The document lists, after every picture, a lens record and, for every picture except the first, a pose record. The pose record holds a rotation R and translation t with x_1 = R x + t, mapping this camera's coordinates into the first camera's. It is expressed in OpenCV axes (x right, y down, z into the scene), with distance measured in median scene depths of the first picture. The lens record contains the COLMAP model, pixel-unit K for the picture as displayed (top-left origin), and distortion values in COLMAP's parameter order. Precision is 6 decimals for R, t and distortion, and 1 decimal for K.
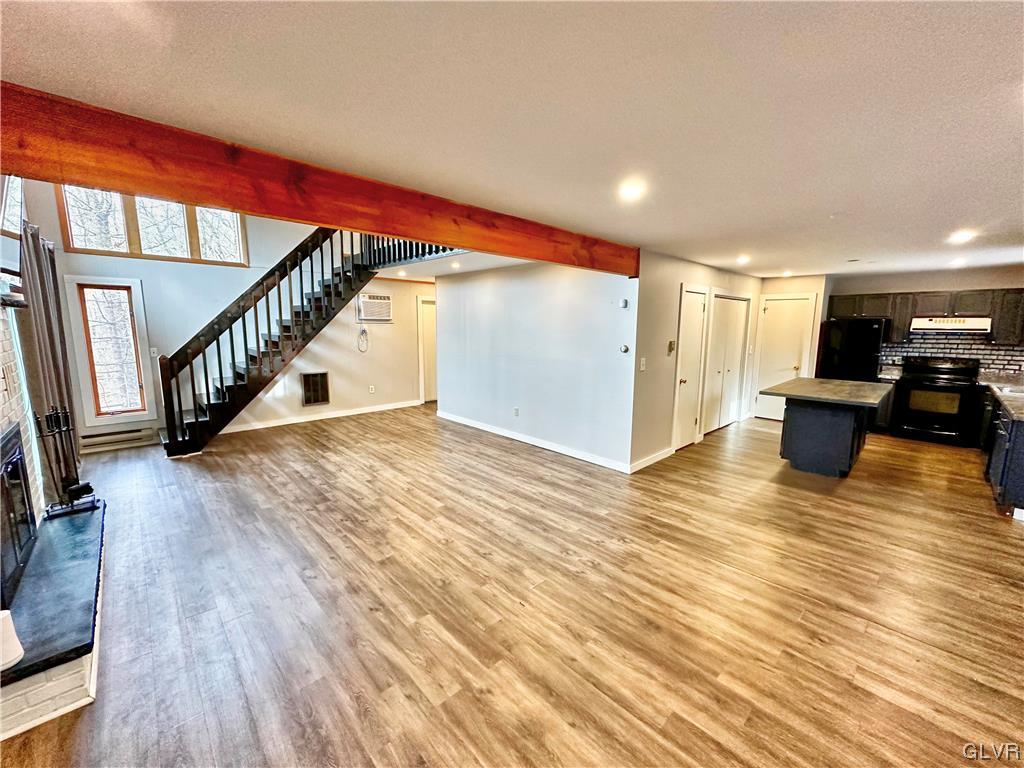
lens RADIAL K [[406.8, 0, 512.0], [0, 406.8, 384.0], [0, 0, 1]] dist [-0.002216, 0.000637]
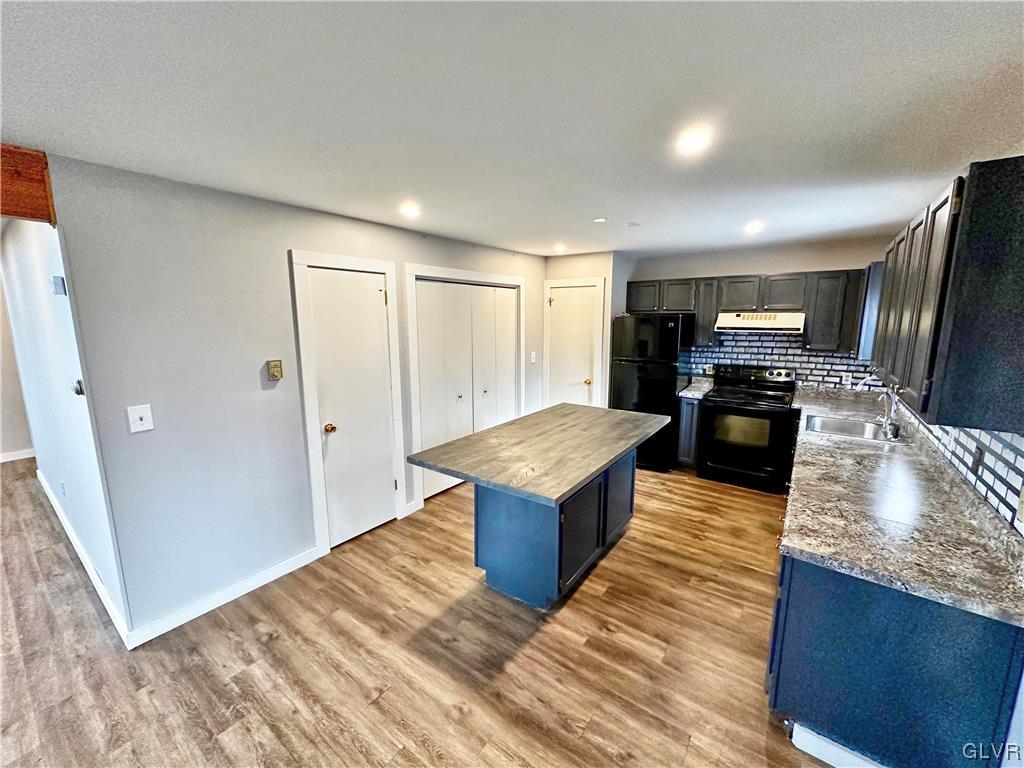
lens RADIAL K [[406.8, 0, 512.0], [0, 406.8, 384.0], [0, 0, 1]] dist [-0.002216, 0.000637]
pose [[0.984043, -0.035055, 0.174444, 0.616549], [0.031823, 0.999267, 0.021286, -0.078146], [-0.175063, -0.015395, 0.984437, 0.436112]]
